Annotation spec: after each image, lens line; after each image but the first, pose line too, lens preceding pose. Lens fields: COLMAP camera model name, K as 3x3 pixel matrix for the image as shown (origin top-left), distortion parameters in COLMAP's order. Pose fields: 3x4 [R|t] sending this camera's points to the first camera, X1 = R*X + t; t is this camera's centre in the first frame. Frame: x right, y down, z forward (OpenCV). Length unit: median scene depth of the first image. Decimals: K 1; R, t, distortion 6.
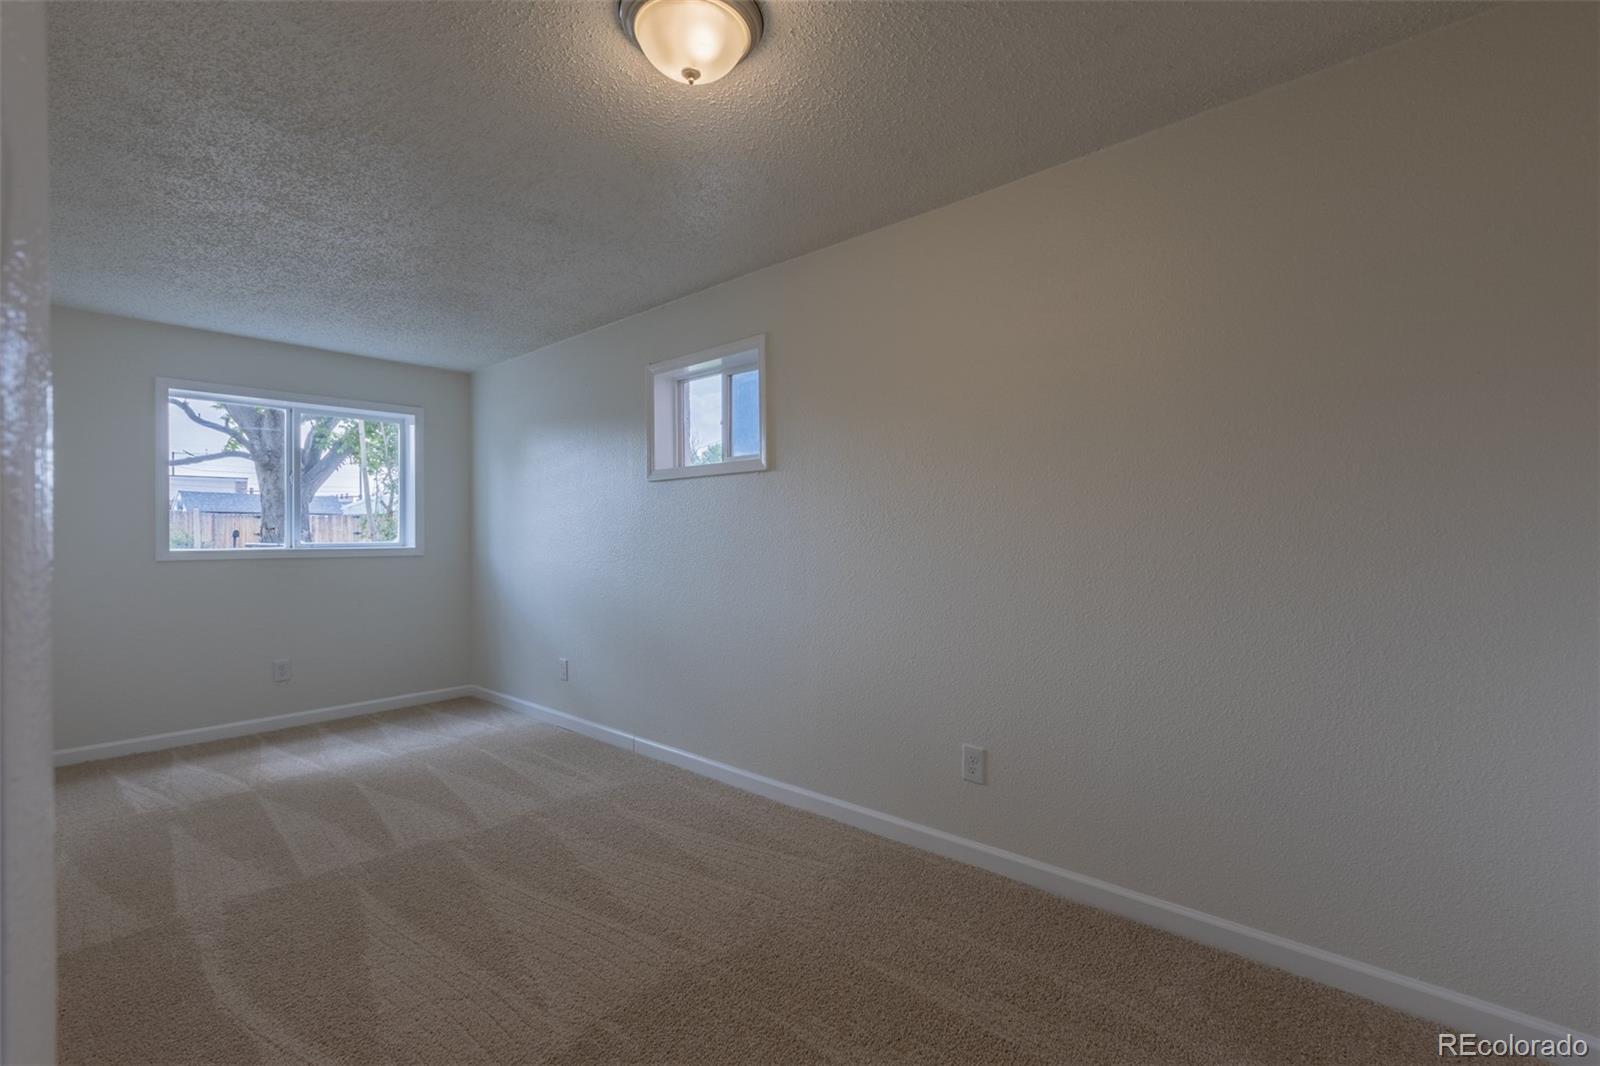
lens RADIAL K [[719.8, 0, 790.9], [0, 719.8, 532.2], [0, 0, 1]] dist [-0.001020, -0.000325]
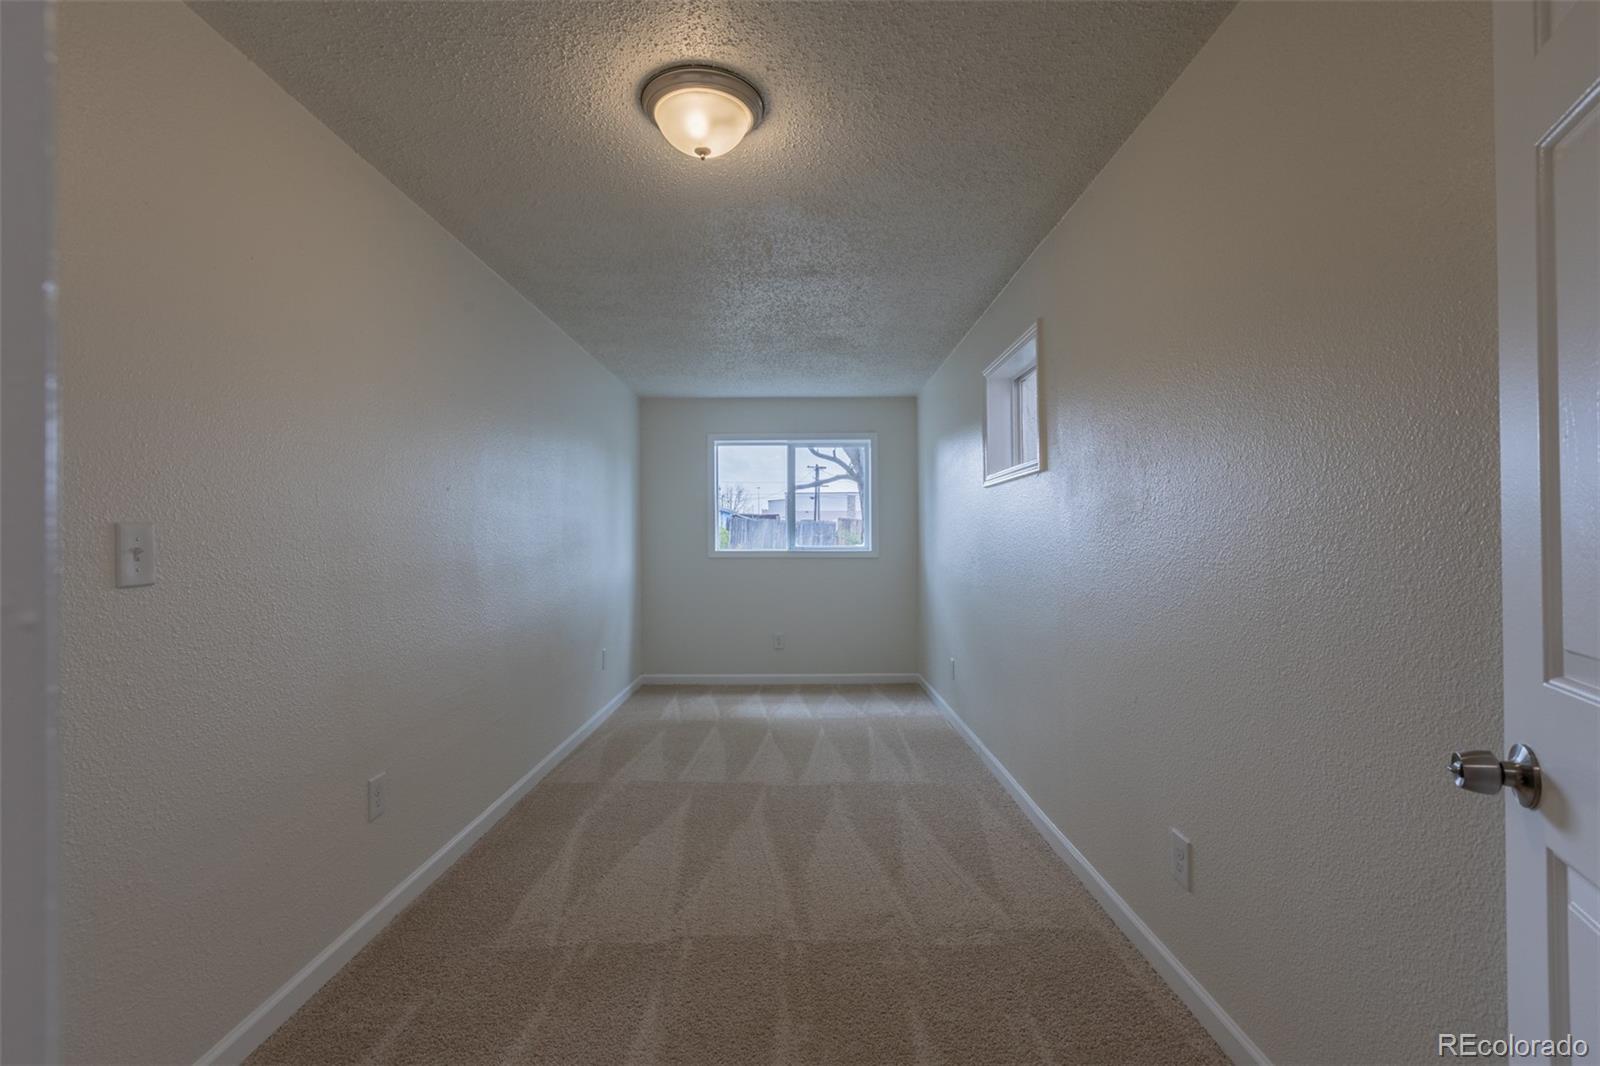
lens RADIAL K [[719.8, 0, 790.9], [0, 719.8, 532.2], [0, 0, 1]] dist [-0.001020, -0.000325]
pose [[0.660676, -0.005193, -0.750653, 0.414149], [0.003010, 0.999986, -0.004269, -0.006450], [0.750665, 0.000561, 0.660683, 0.166670]]
